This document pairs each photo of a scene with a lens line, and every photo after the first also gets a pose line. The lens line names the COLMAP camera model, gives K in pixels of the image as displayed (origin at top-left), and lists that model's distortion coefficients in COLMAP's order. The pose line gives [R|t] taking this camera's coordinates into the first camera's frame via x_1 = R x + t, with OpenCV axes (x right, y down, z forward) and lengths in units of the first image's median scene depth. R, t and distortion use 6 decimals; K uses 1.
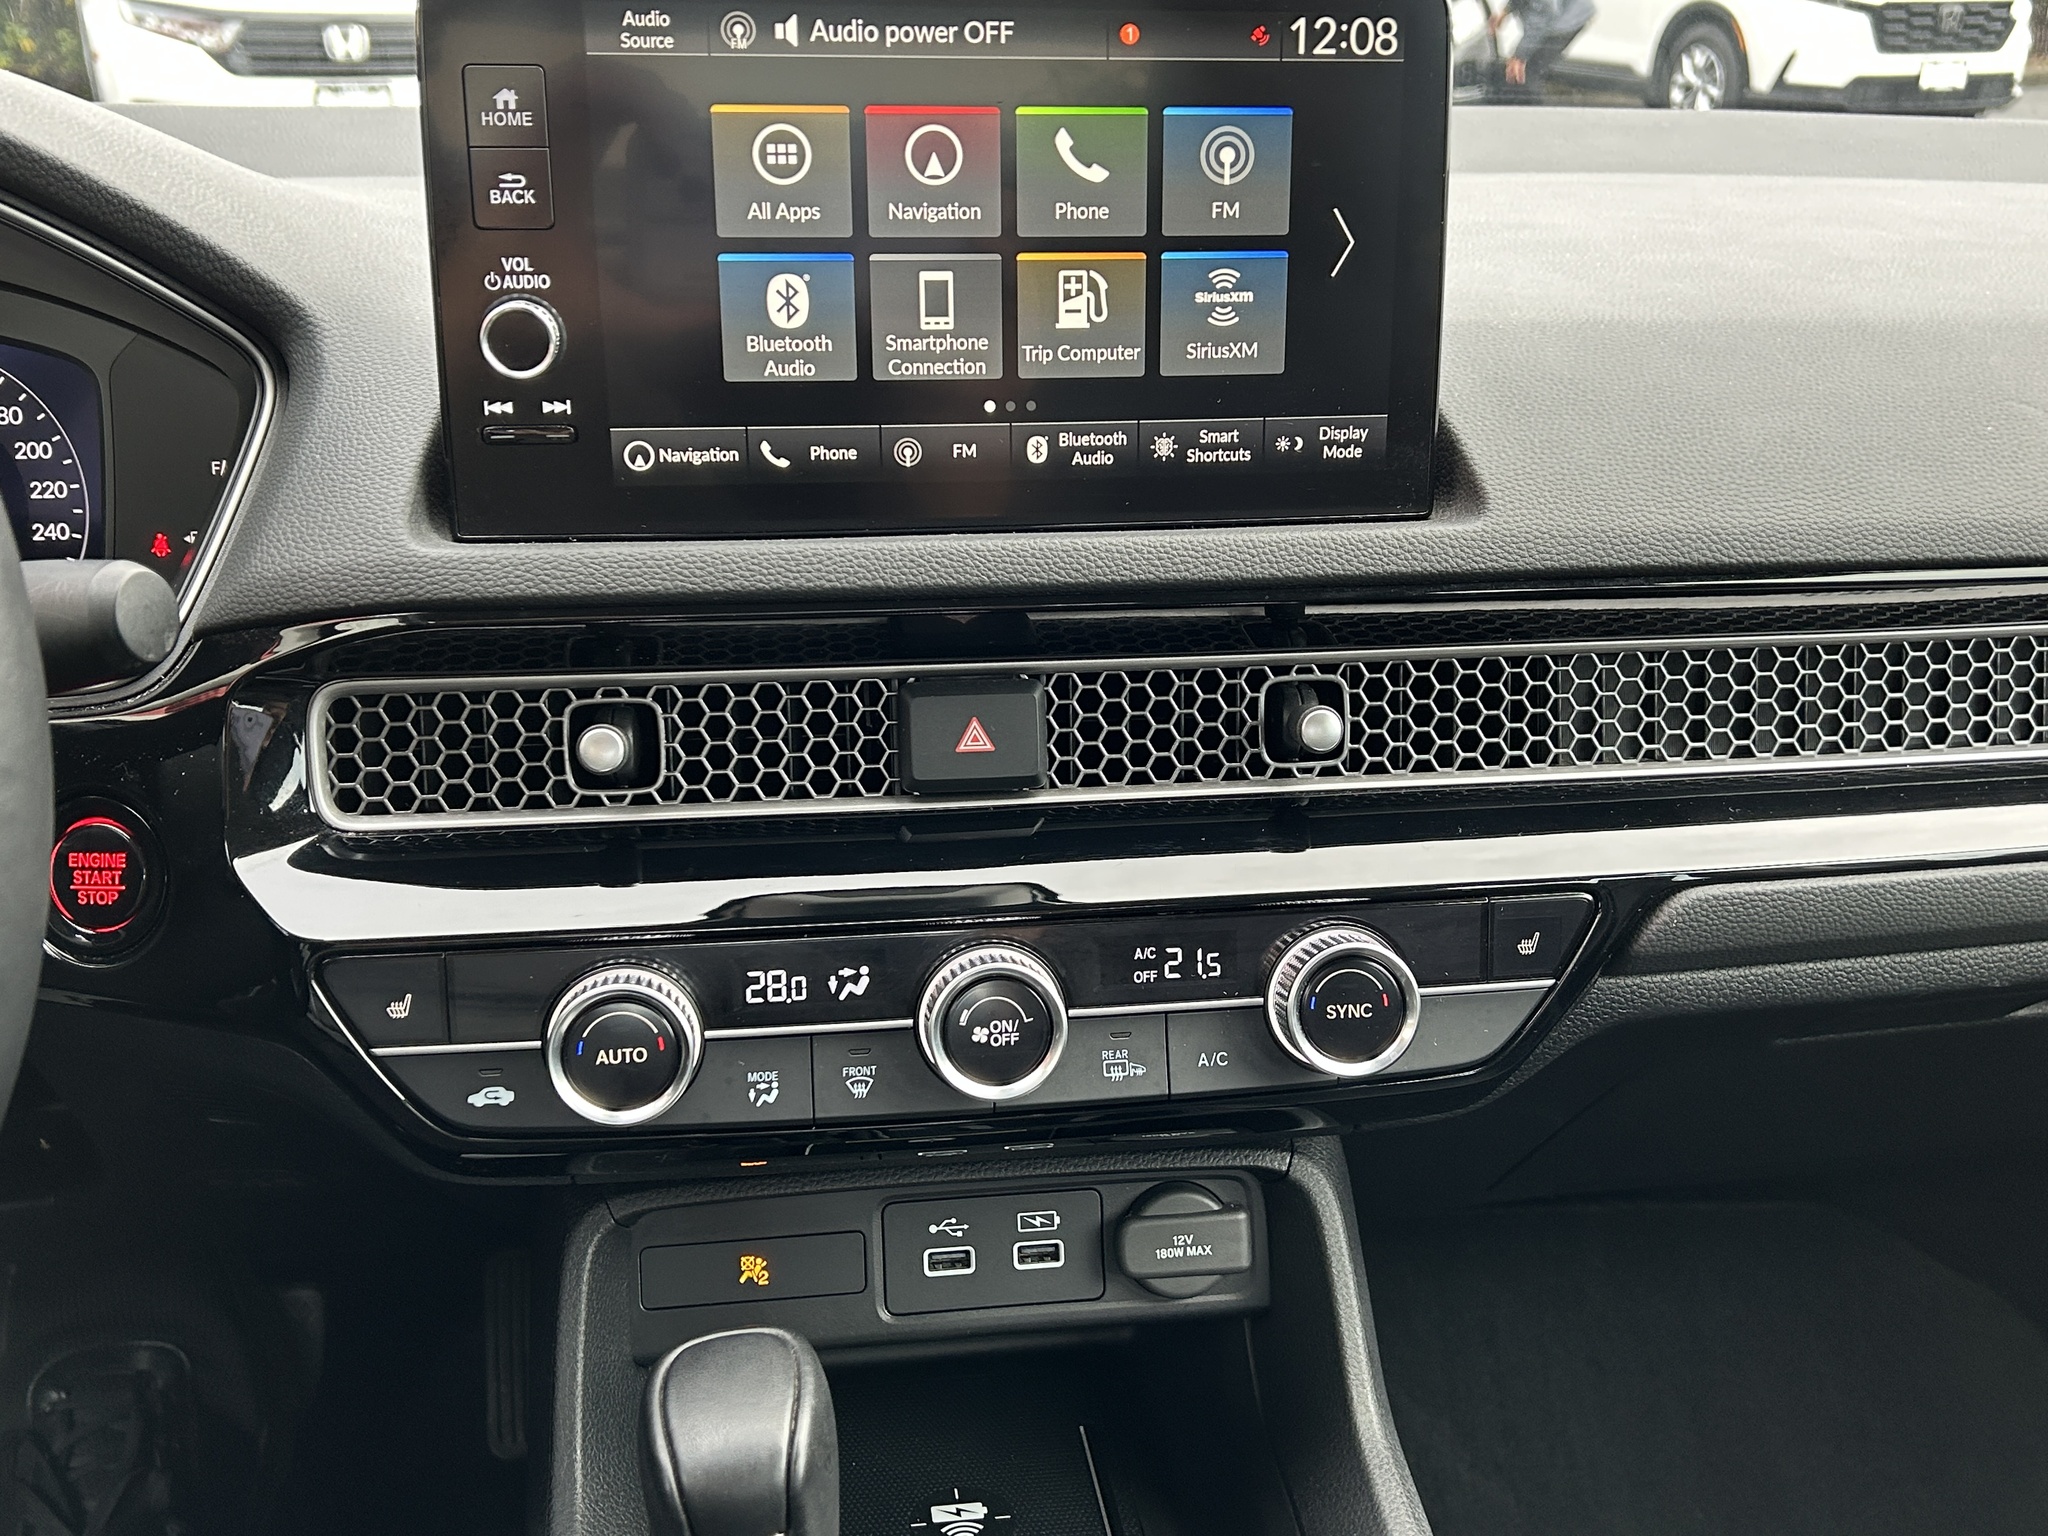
lens RADIAL K [[2116.4, 0, 1024.0], [0, 2116.4, 768.0], [0, 0, 1]] dist [0.287561, -1.062529]
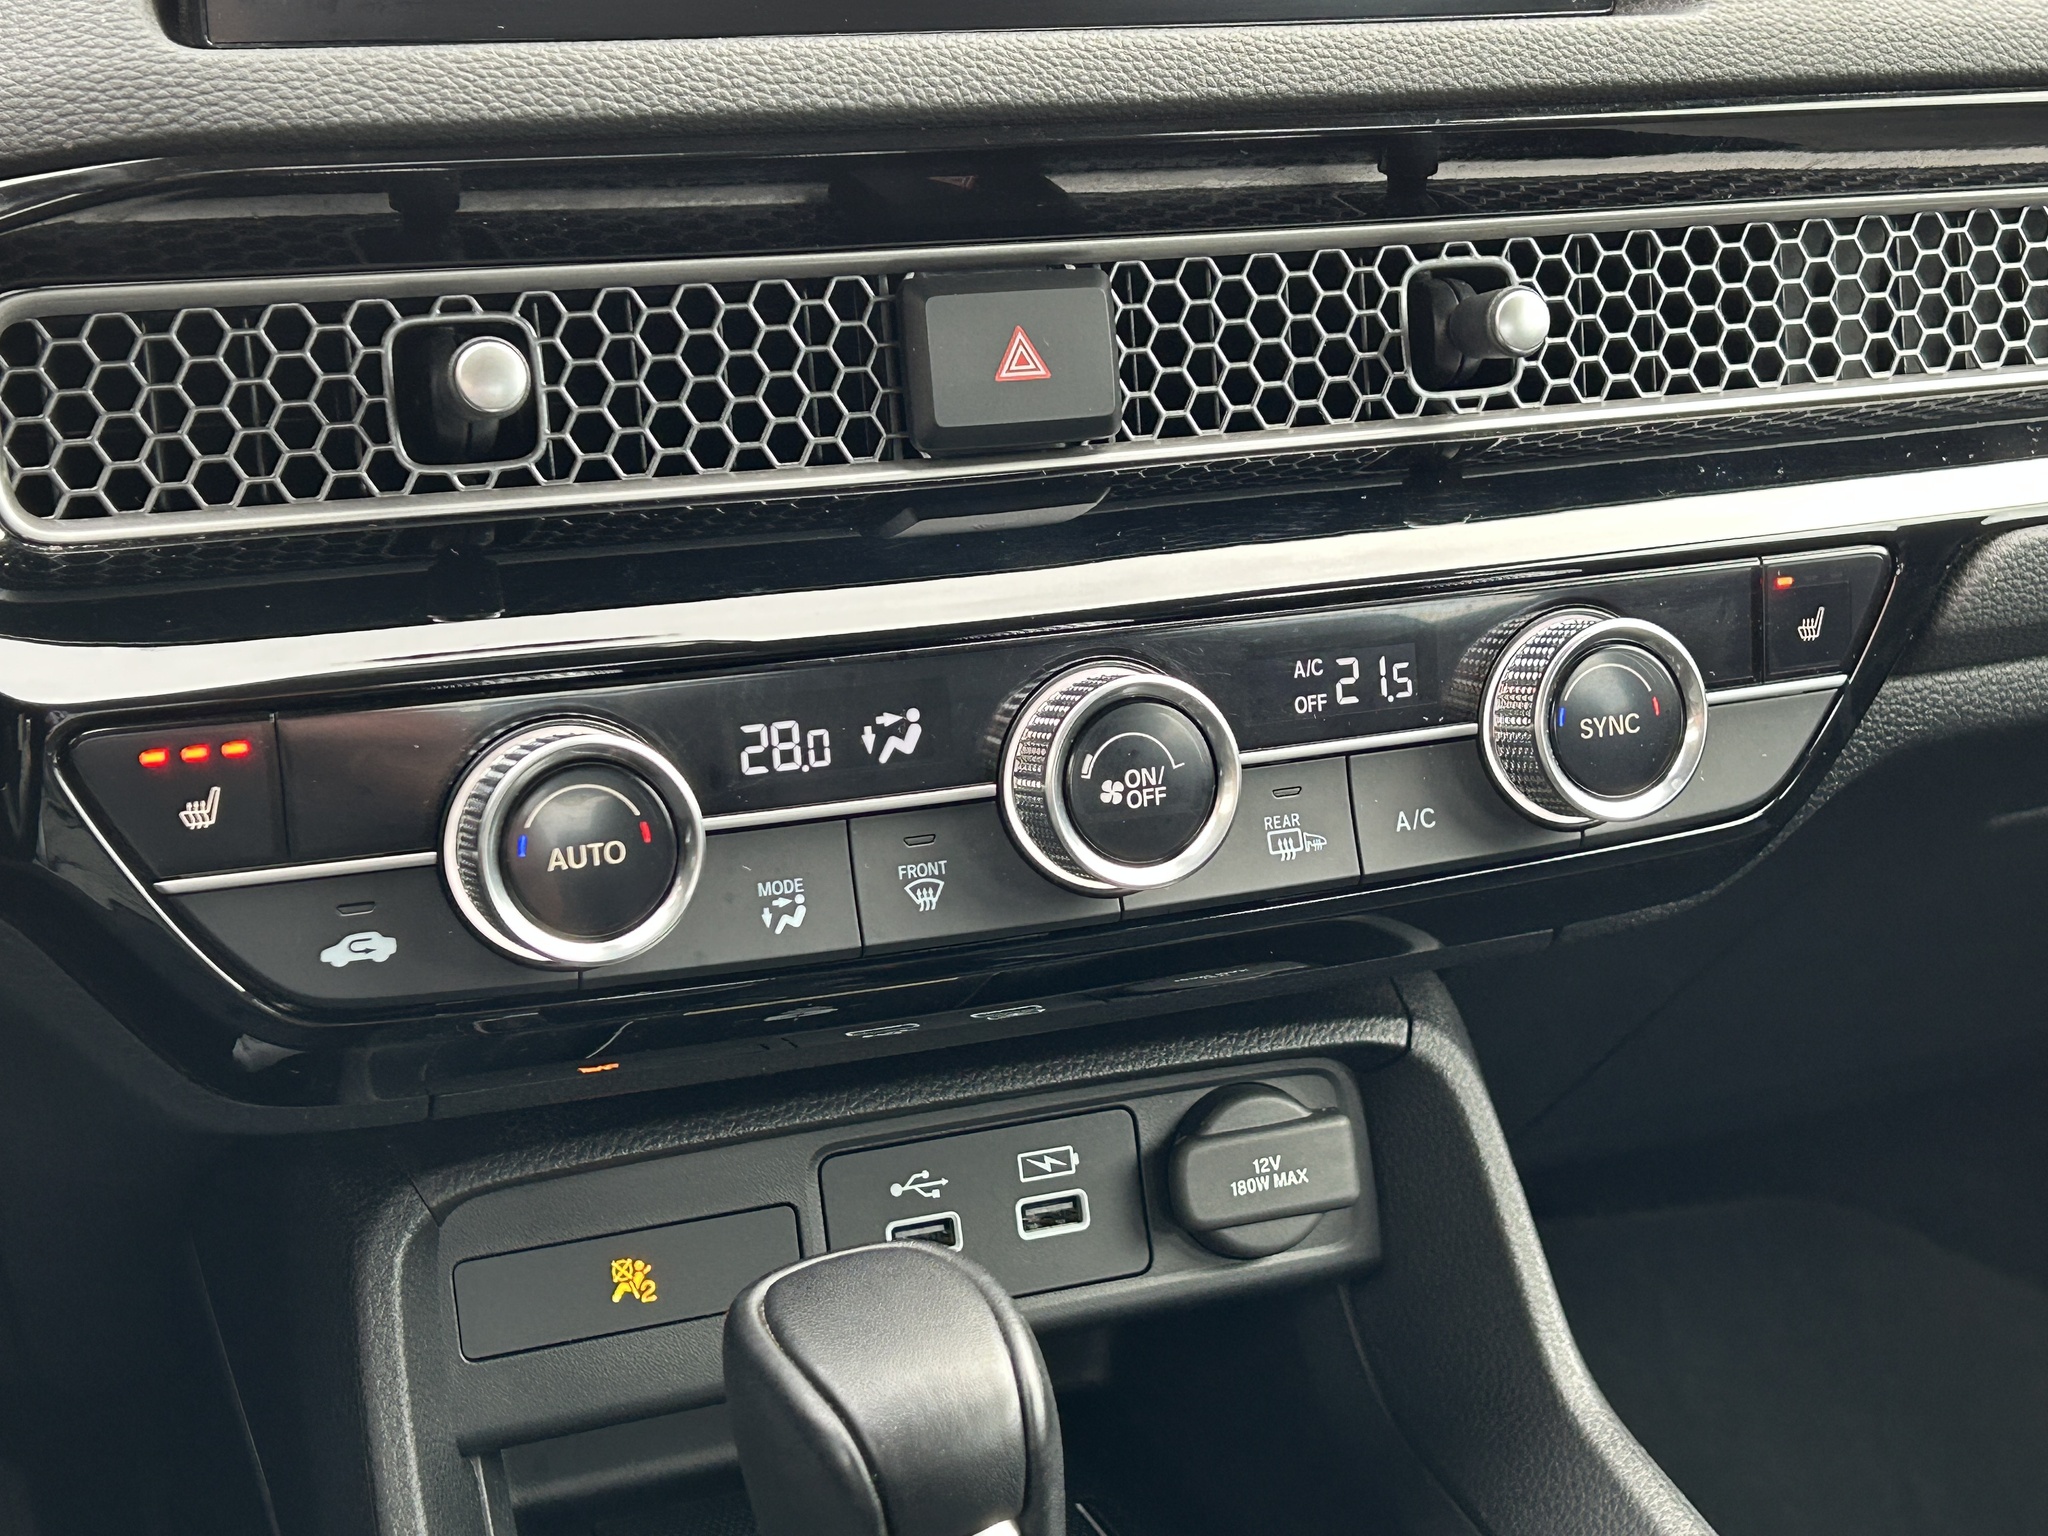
lens RADIAL K [[3294.8, 0, 1024.0], [0, 3294.8, 768.0], [0, 0, 1]] dist [0.267992, -1.005312]
pose [[0.963090, -0.075174, 0.258471, -0.293735], [0.082479, 0.996439, -0.017520, 0.128243], [-0.256233, 0.038191, 0.965860, 0.034091]]
